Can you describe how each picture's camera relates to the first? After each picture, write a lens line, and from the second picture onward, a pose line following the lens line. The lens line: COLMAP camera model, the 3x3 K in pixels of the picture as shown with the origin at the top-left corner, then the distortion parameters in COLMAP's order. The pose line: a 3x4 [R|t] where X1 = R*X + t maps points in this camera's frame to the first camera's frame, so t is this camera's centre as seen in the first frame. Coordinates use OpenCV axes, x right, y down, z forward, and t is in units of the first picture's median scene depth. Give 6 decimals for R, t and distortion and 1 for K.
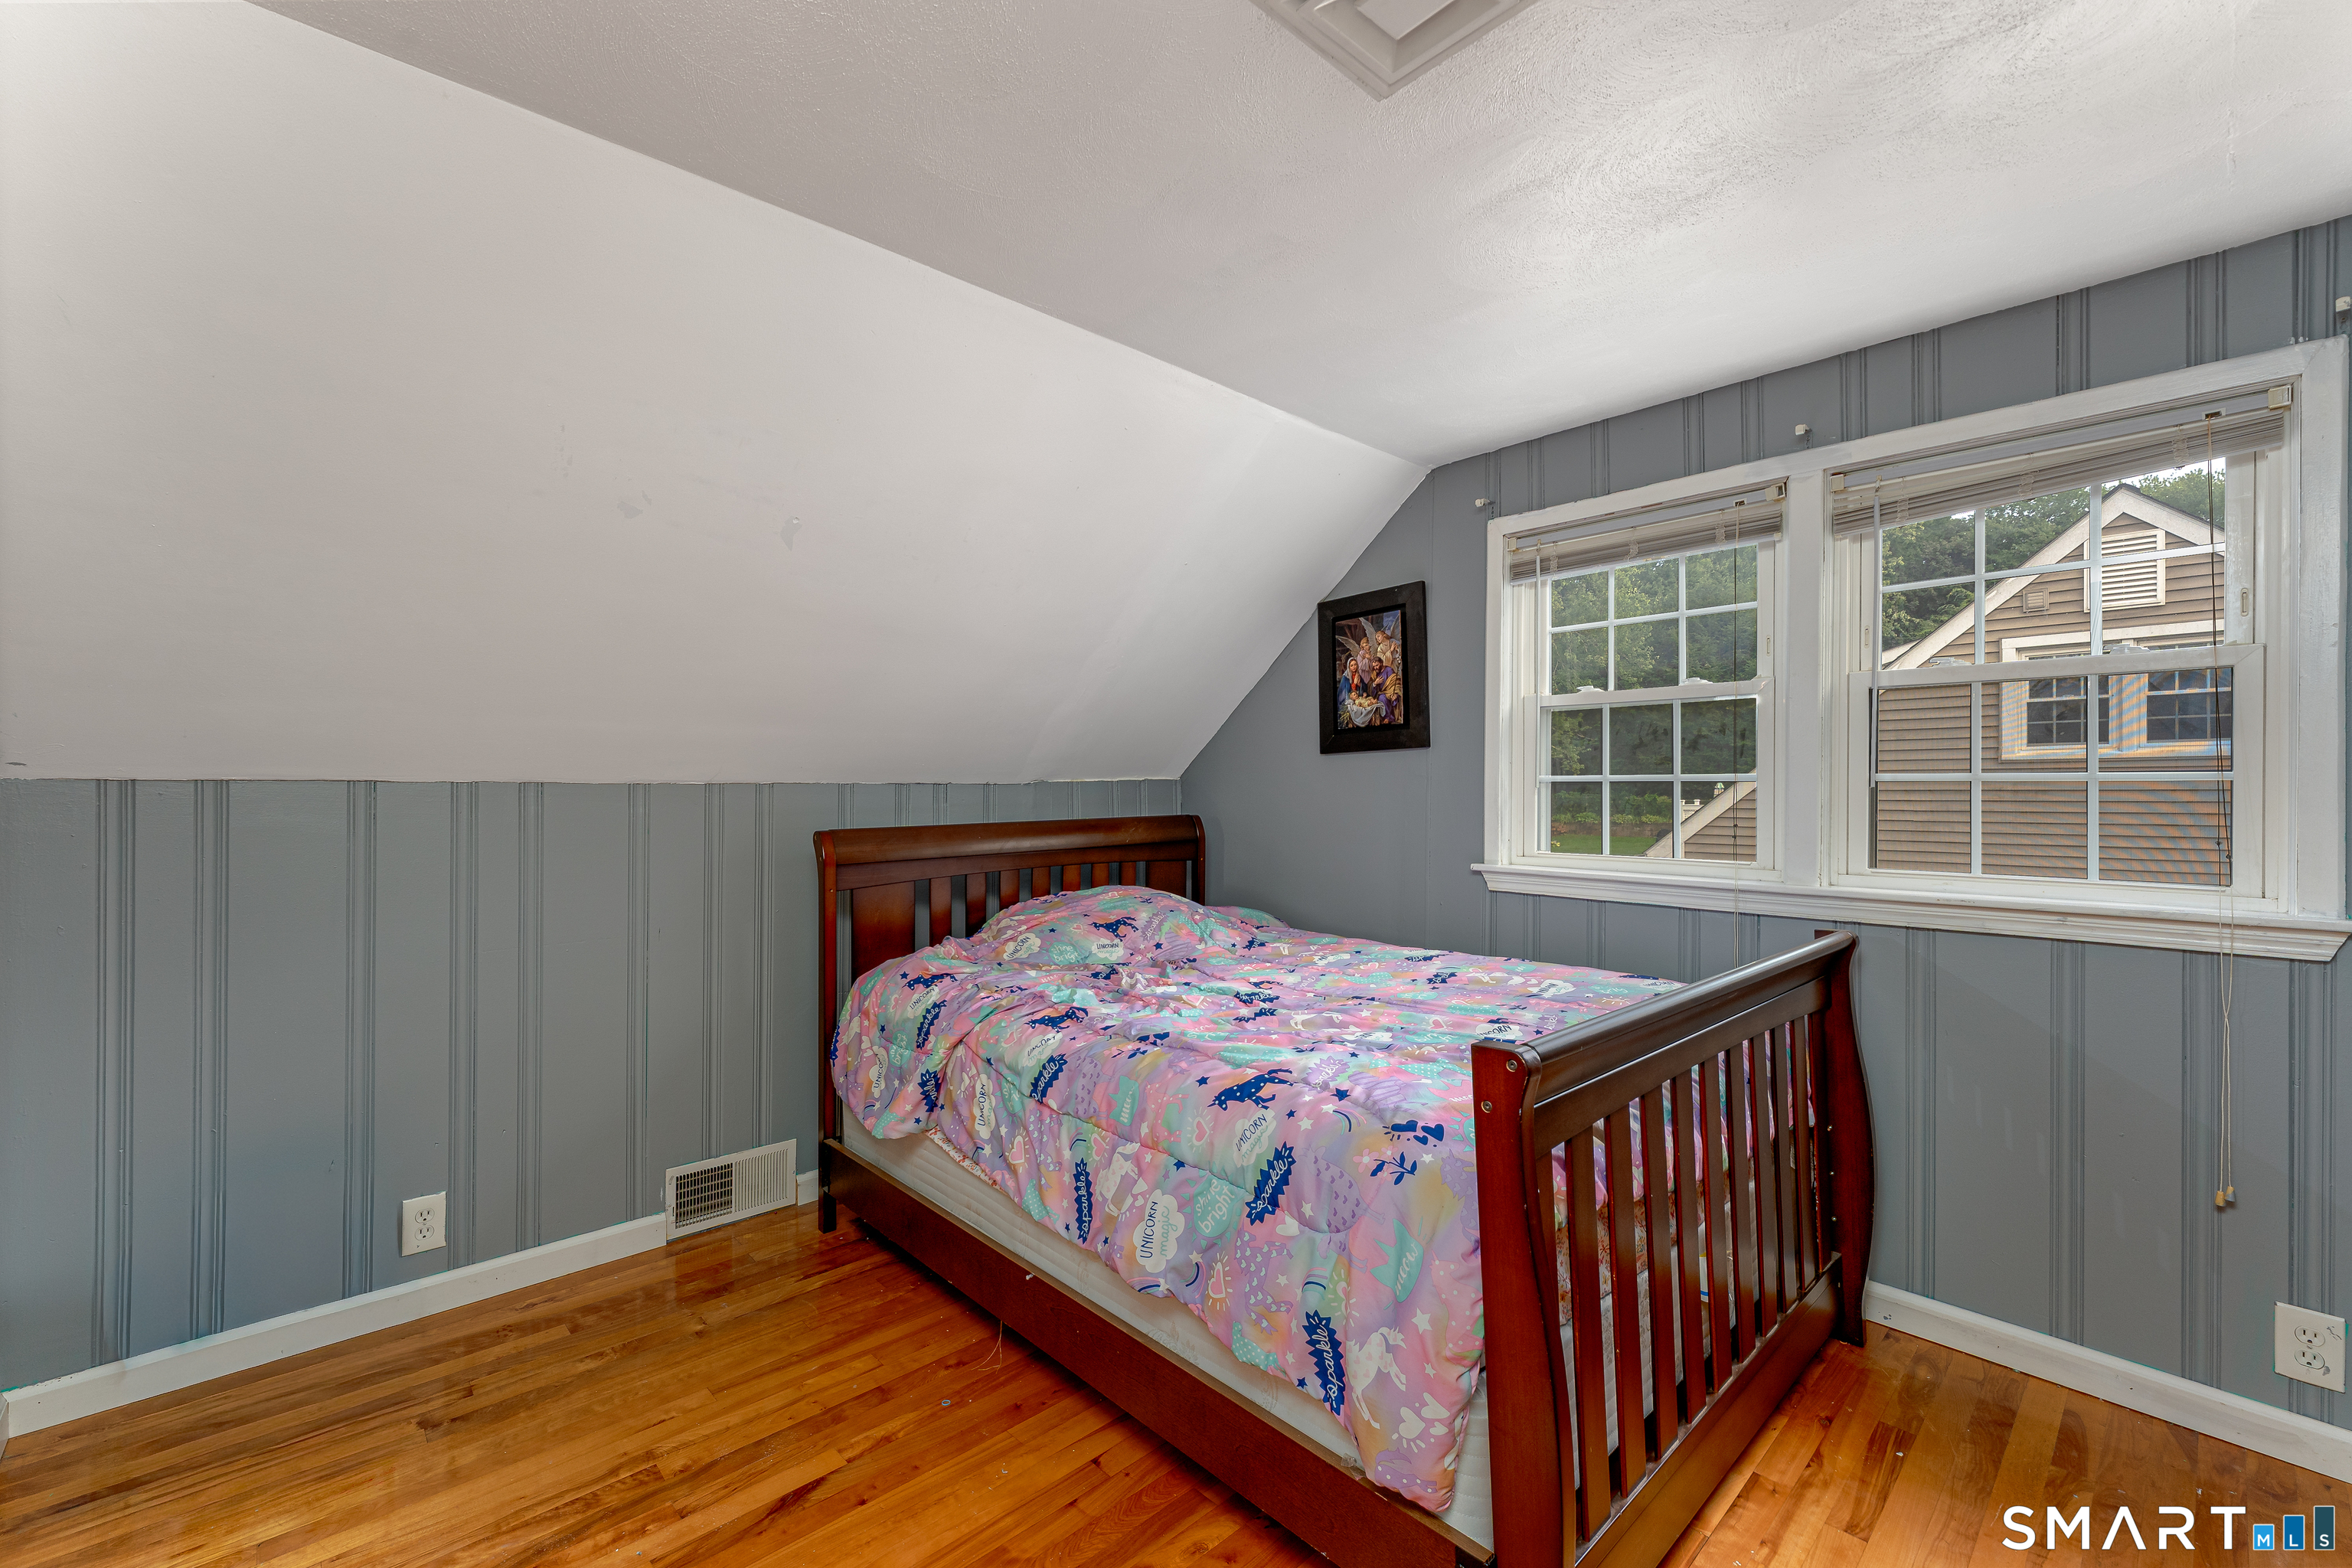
lens RADIAL K [[979.6, 0, 1164.6], [0, 979.6, 782.1], [0, 0, 1]] dist [0.001938, -0.000092]
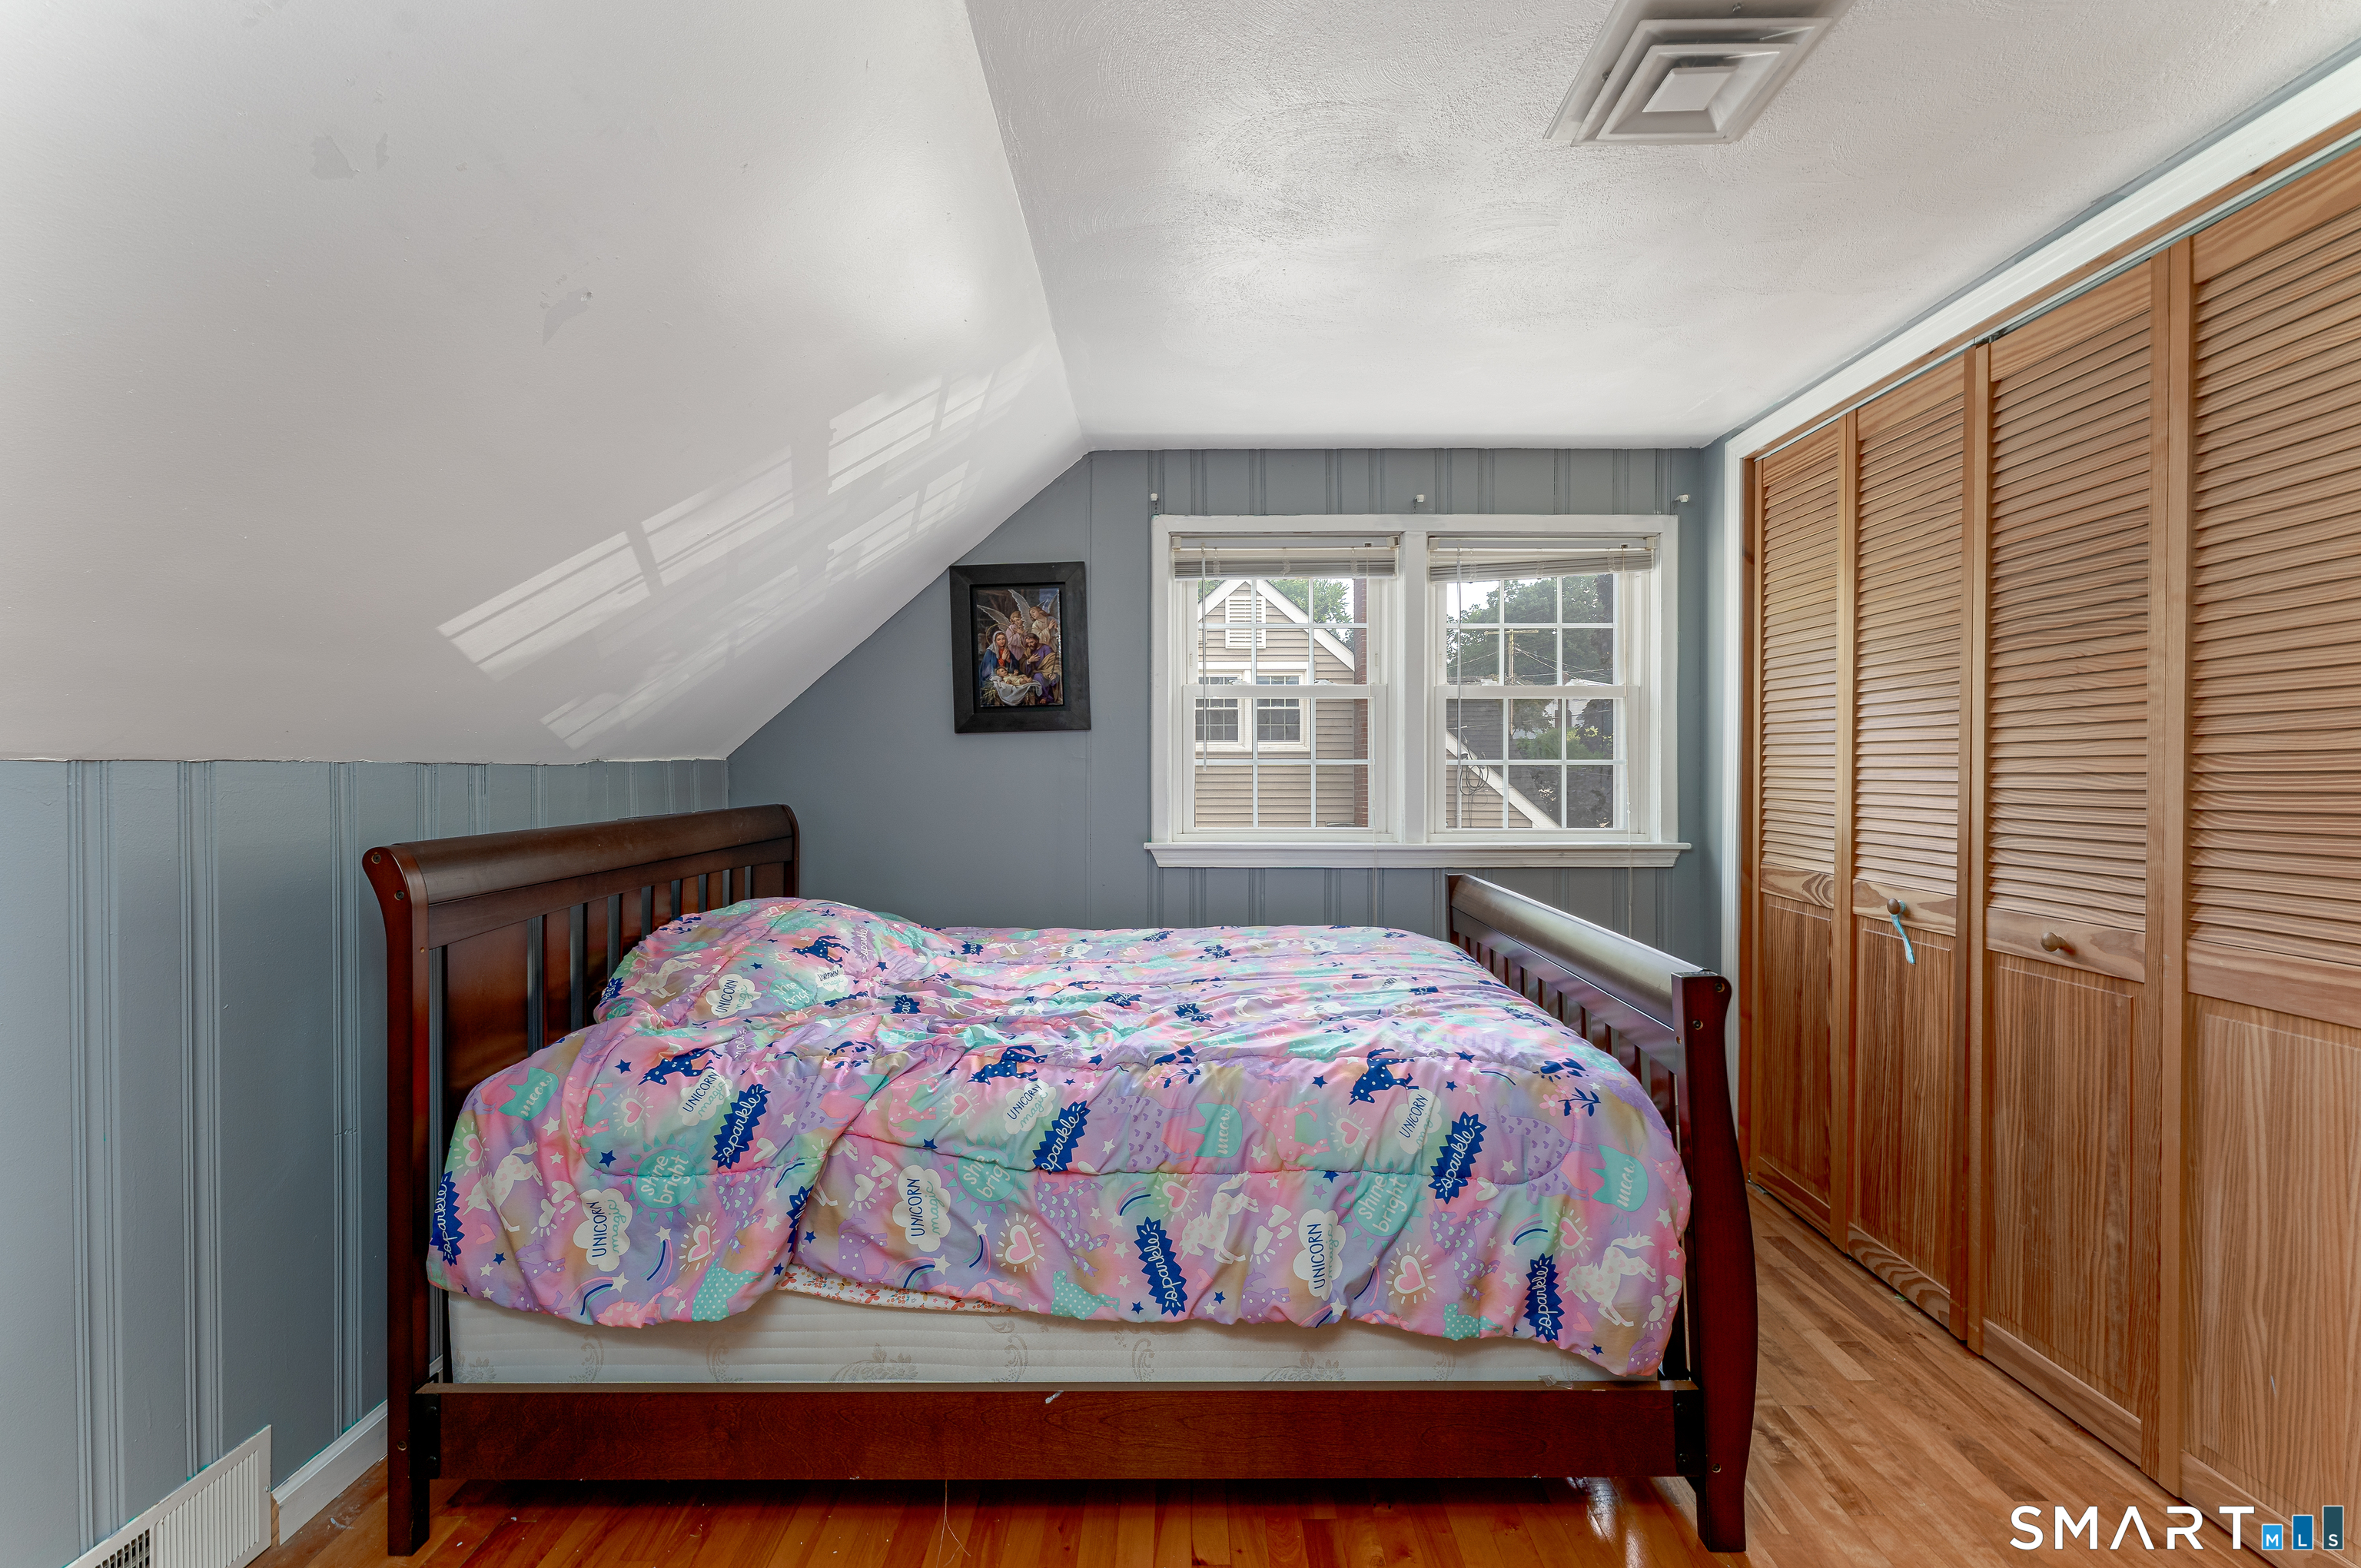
lens RADIAL K [[971.0, 0, 1180.5], [0, 971.0, 784.0], [0, 0, 1]] dist [-0.000575, -0.000005]
pose [[0.674859, -0.008907, 0.737893, -0.463721], [-0.003176, 0.999883, 0.014974, 0.005340], [-0.737940, -0.012449, 0.674752, 0.303080]]
